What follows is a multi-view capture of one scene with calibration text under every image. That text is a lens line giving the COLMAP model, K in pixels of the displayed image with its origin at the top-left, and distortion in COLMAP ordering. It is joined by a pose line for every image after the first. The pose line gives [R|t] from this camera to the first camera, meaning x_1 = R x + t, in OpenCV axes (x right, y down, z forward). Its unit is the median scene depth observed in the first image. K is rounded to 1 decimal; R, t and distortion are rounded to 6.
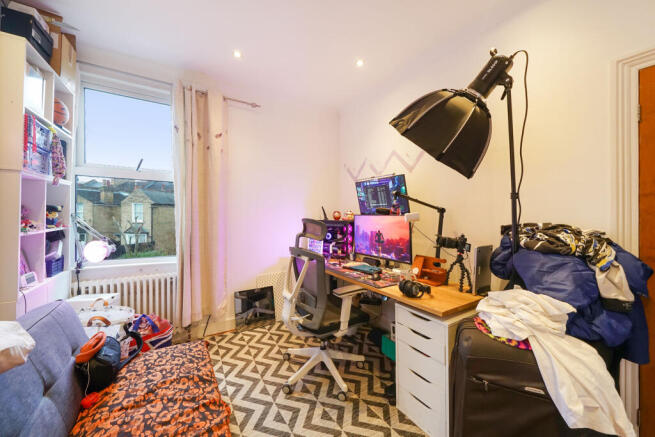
lens RADIAL K [[242.8, 0, 327.8], [0, 242.8, 214.6], [0, 0, 1]] dist [0.000035, 0.000001]
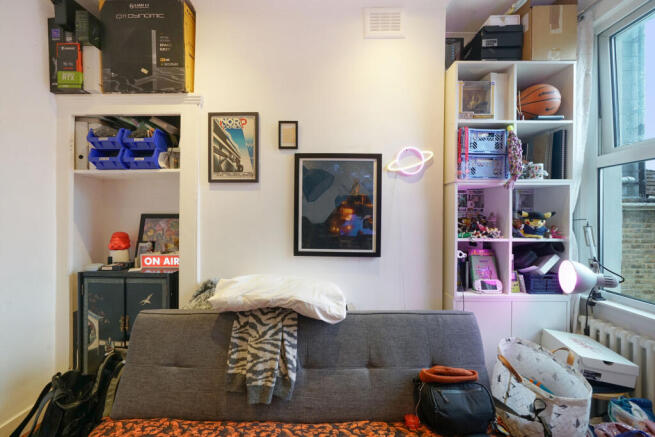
lens RADIAL K [[225.2, 0, 325.8], [0, 225.2, 217.7], [0, 0, 1]] dist [-0.003294, -0.000262]
pose [[-0.530750, -0.011179, -0.847455, -0.061431], [-0.009133, 0.999930, -0.007470, -0.004818], [0.847479, 0.003775, -0.530815, 0.781830]]
